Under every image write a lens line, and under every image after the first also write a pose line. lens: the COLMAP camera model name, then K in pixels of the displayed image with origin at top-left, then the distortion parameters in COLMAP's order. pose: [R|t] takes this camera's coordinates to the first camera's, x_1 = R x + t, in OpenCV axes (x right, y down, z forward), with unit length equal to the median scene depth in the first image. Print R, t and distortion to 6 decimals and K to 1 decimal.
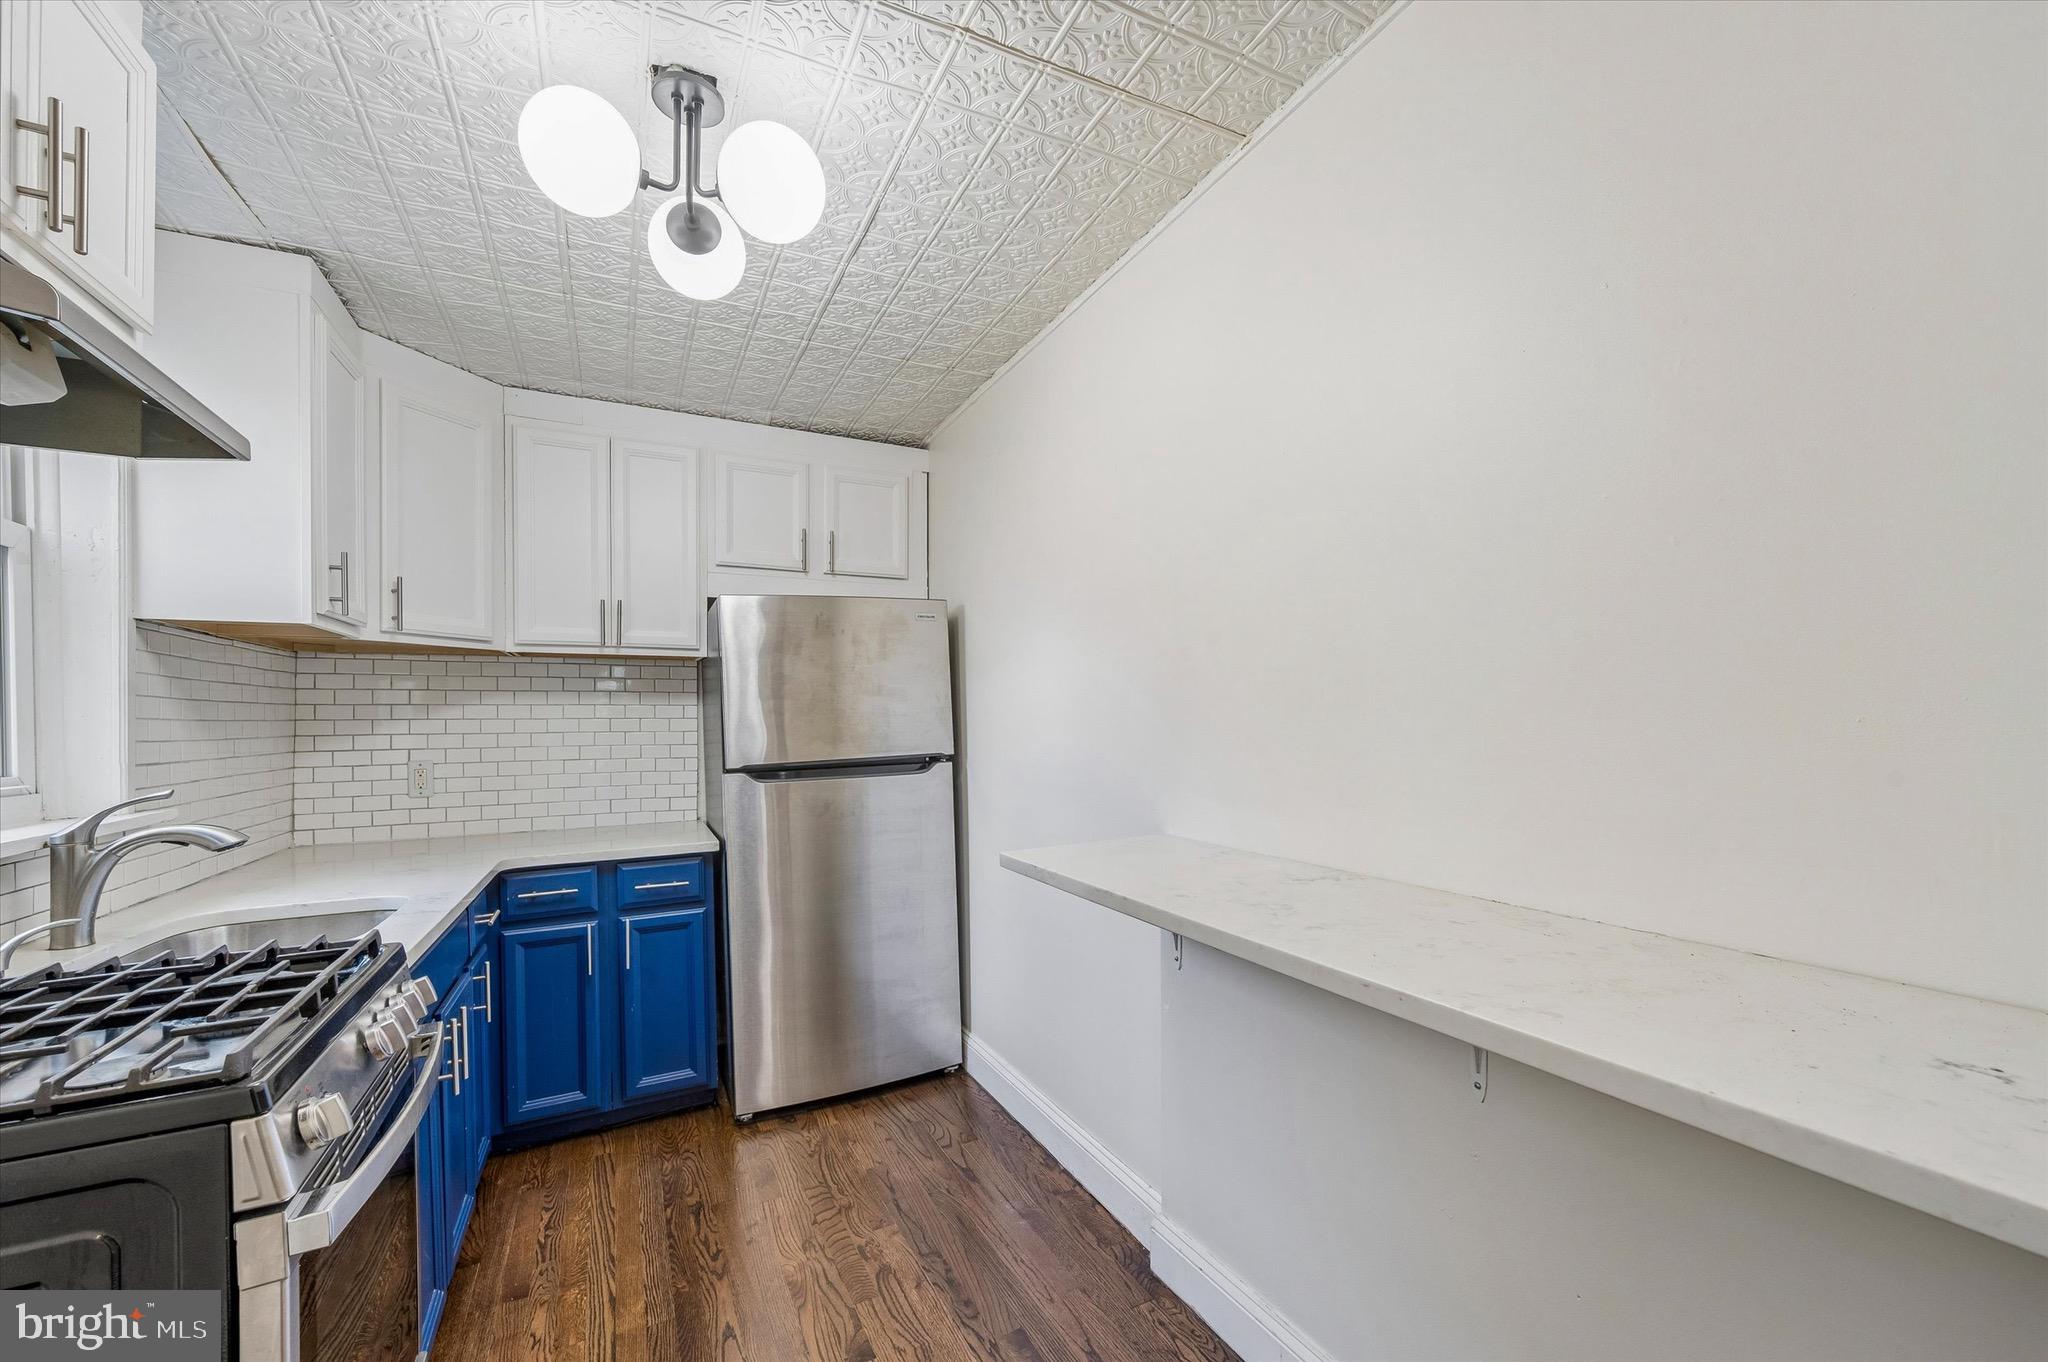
lens RADIAL K [[823.3, 0, 1033.1], [0, 823.3, 715.8], [0, 0, 1]] dist [-0.001509, 0.000109]
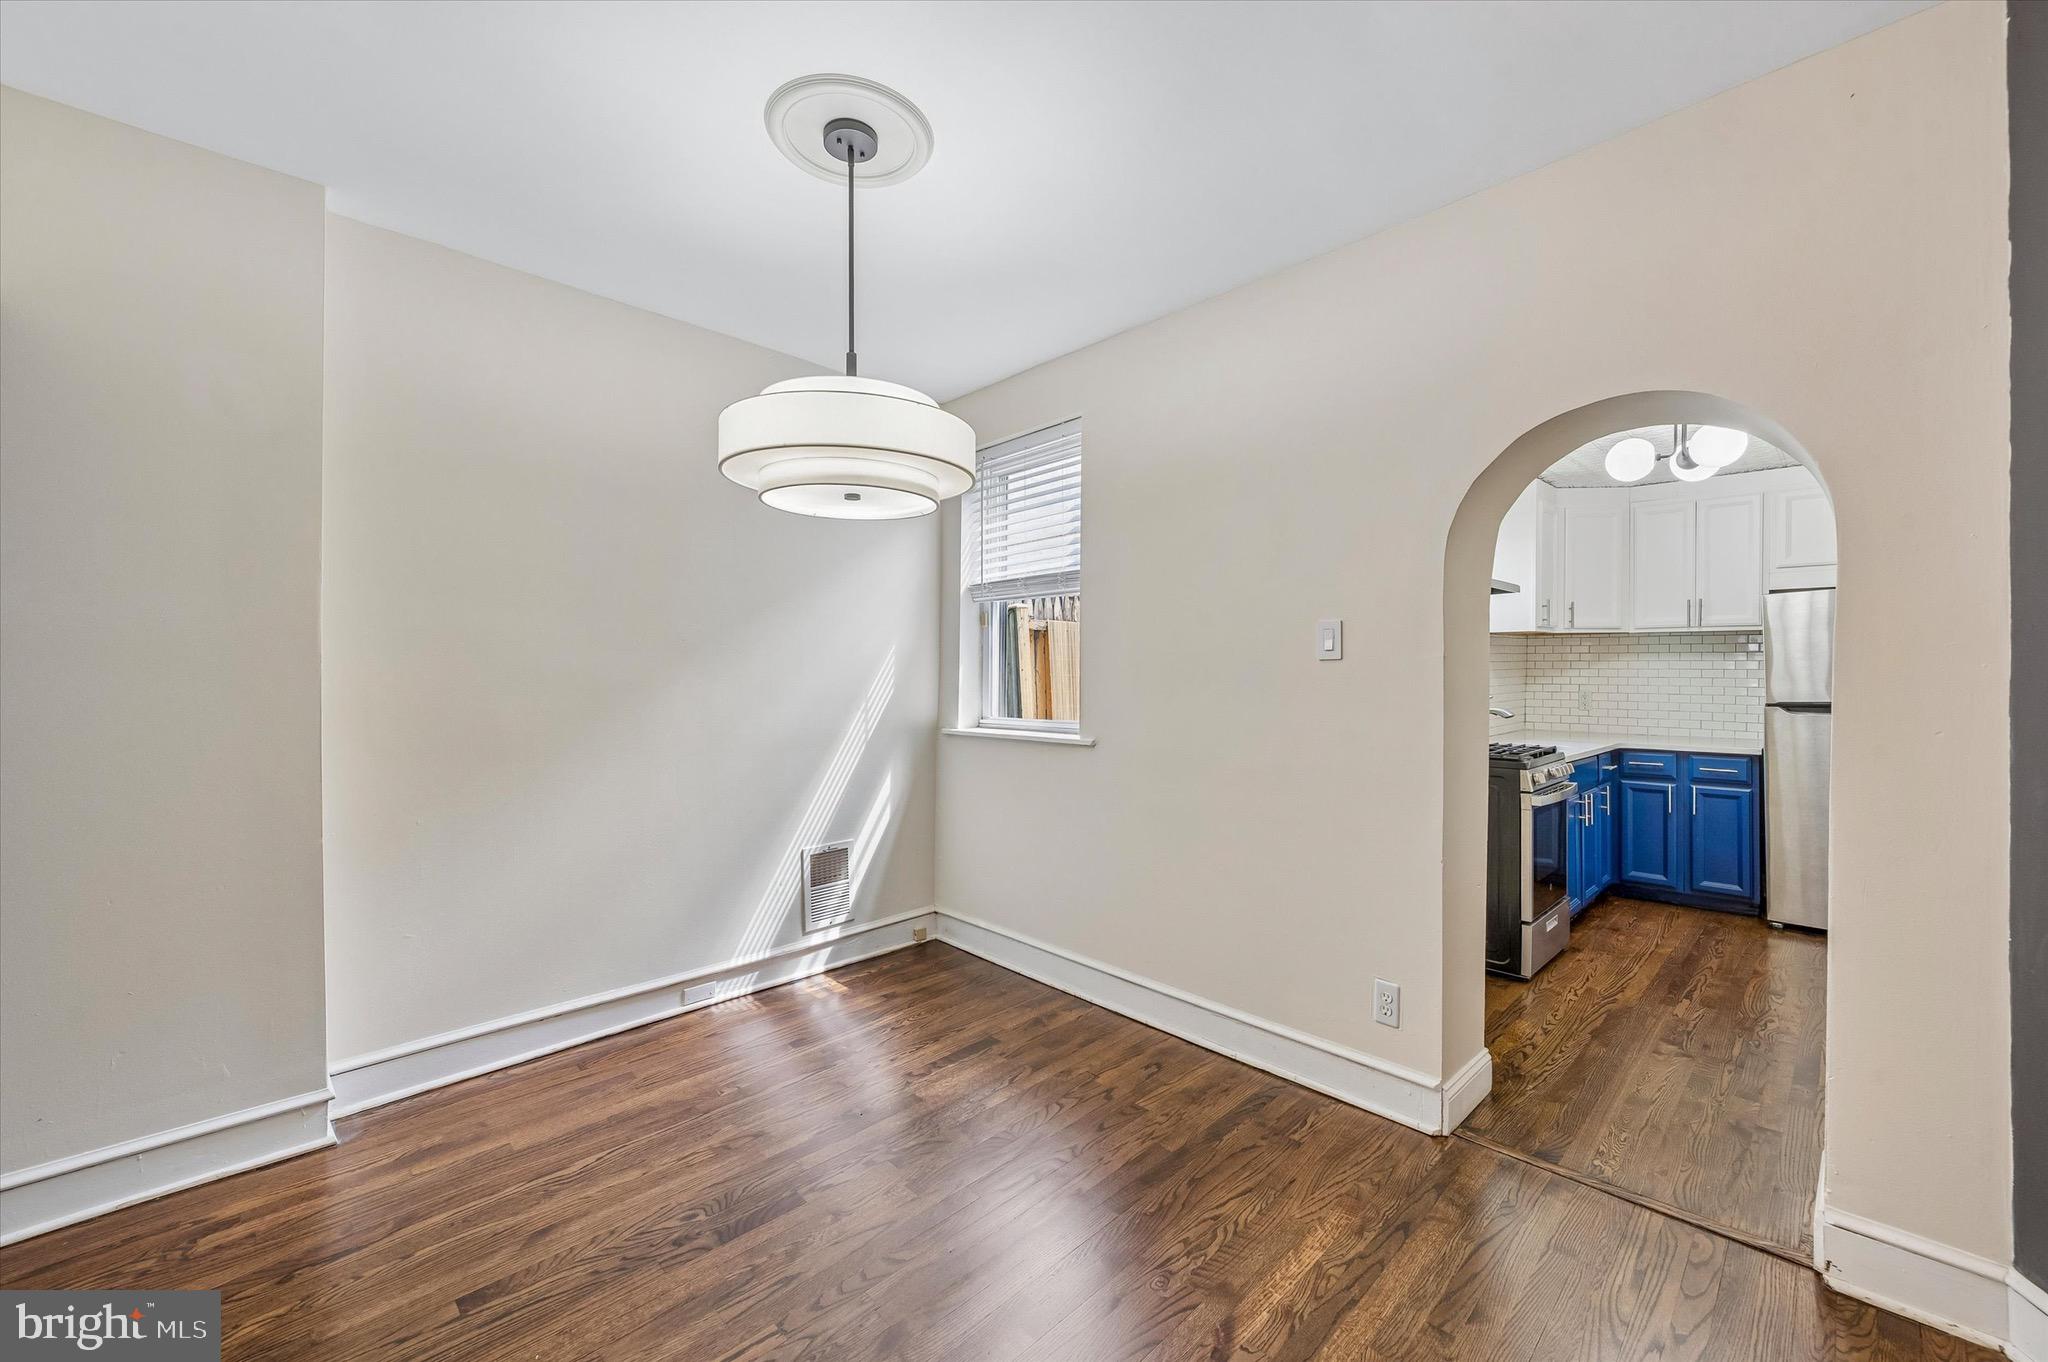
lens RADIAL K [[810.5, 0, 1028.4], [0, 810.5, 675.2], [0, 0, 1]] dist [0.000385, -0.000008]
pose [[0.293966, 0.022748, -0.955545, 0.834839], [0.005269, 0.999663, 0.025419, -0.044494], [0.955801, -0.012507, 0.293747, -0.975020]]
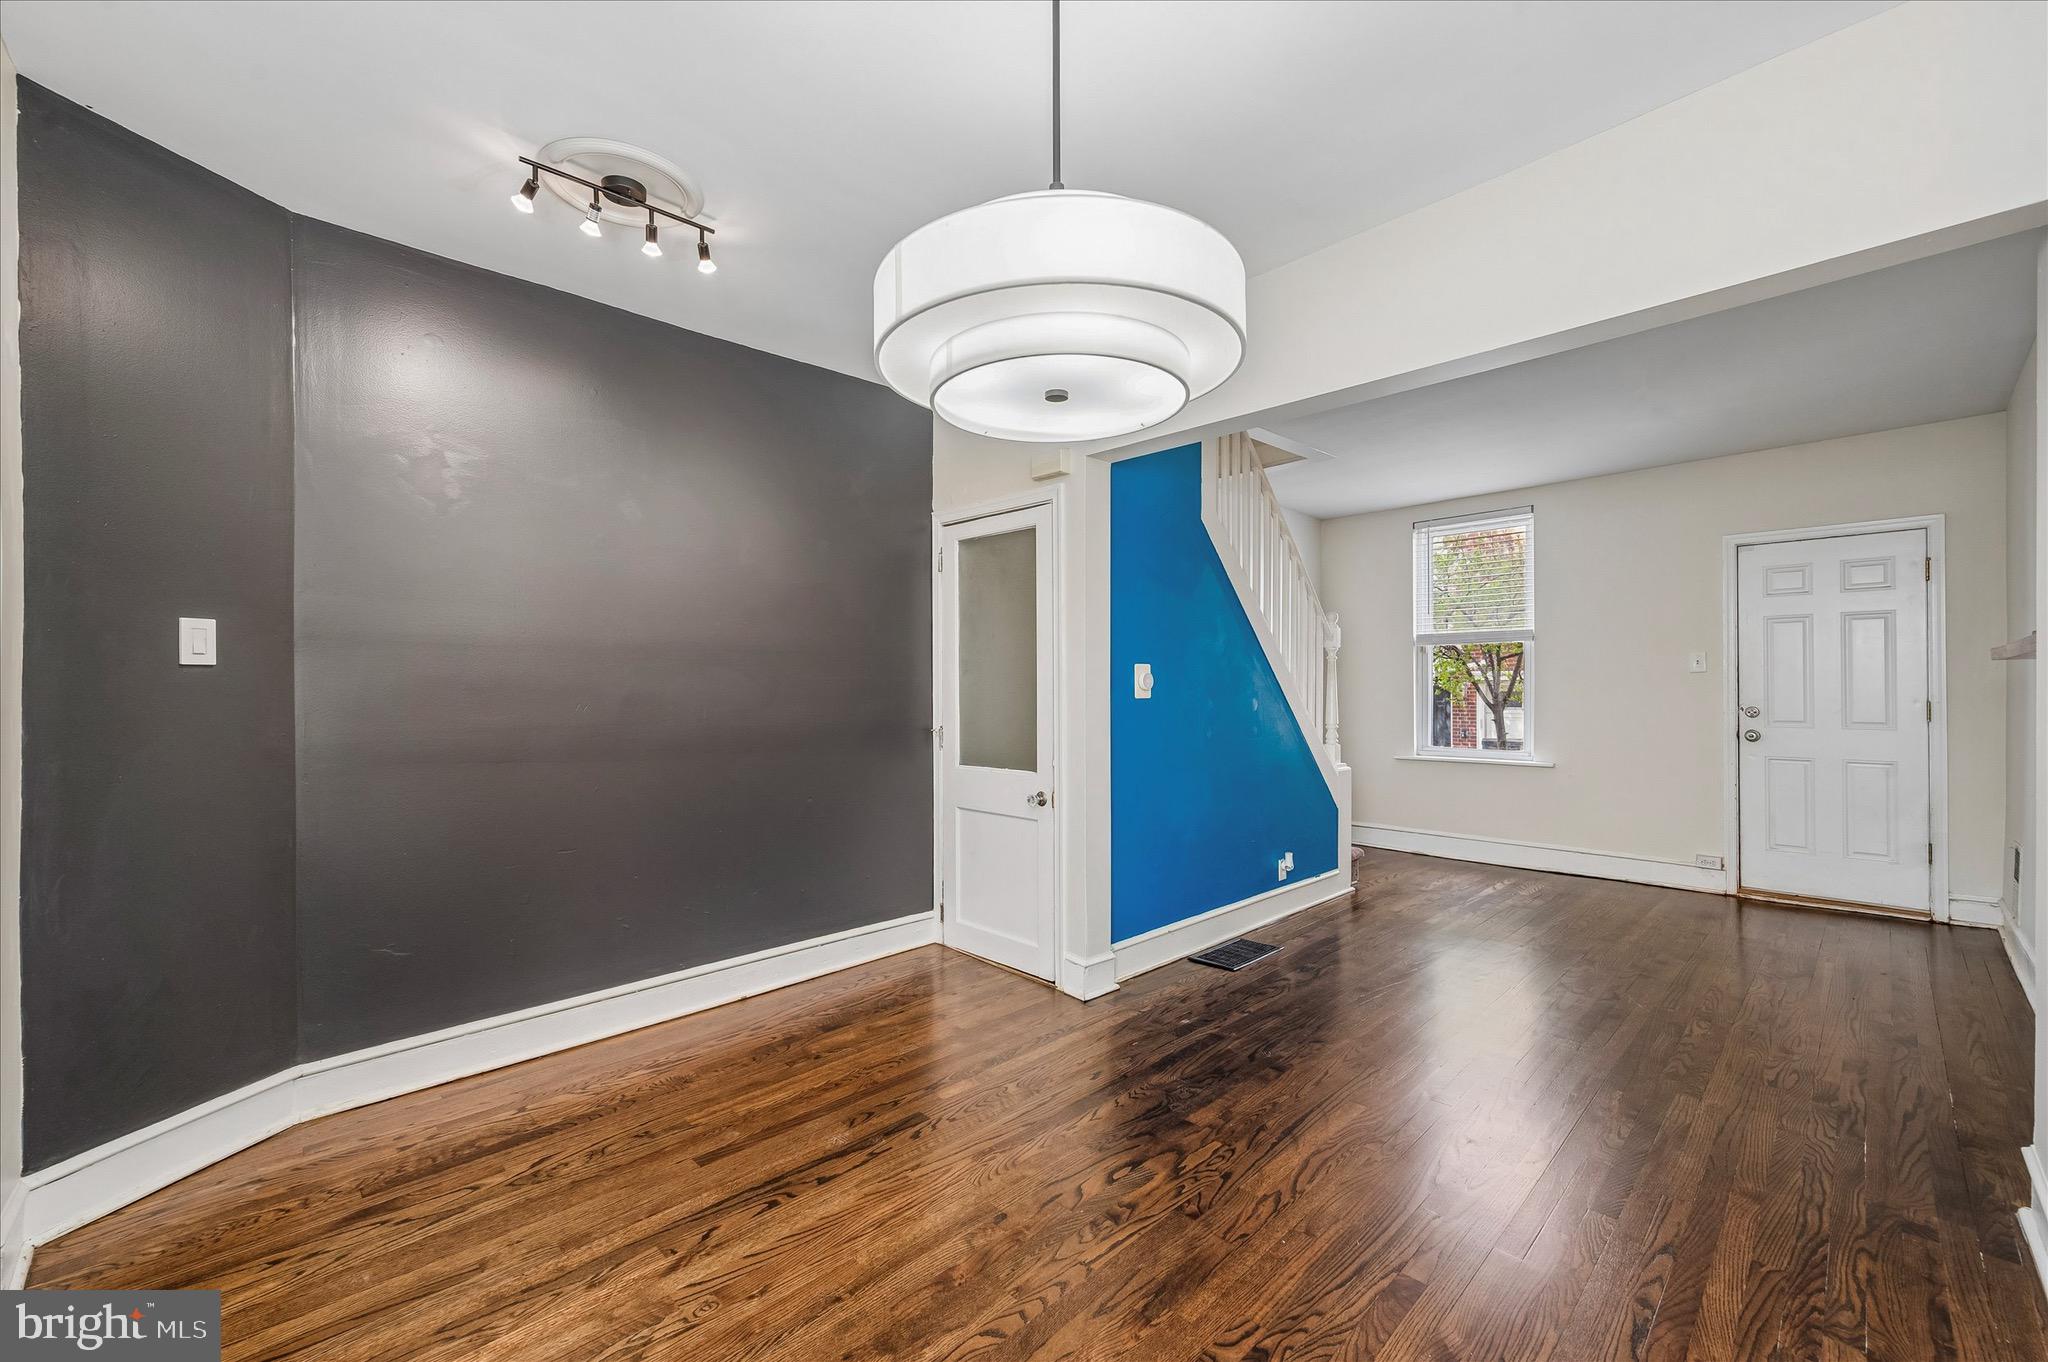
lens RADIAL K [[834.7, 0, 1029.4], [0, 834.7, 684.6], [0, 0, 1]] dist [-0.000654, -0.000092]
pose [[-0.291430, 0.022643, 0.956324, -0.686587], [0.002294, 0.999733, -0.022972, 0.016064], [-0.956590, -0.004501, -0.291404, -0.688408]]
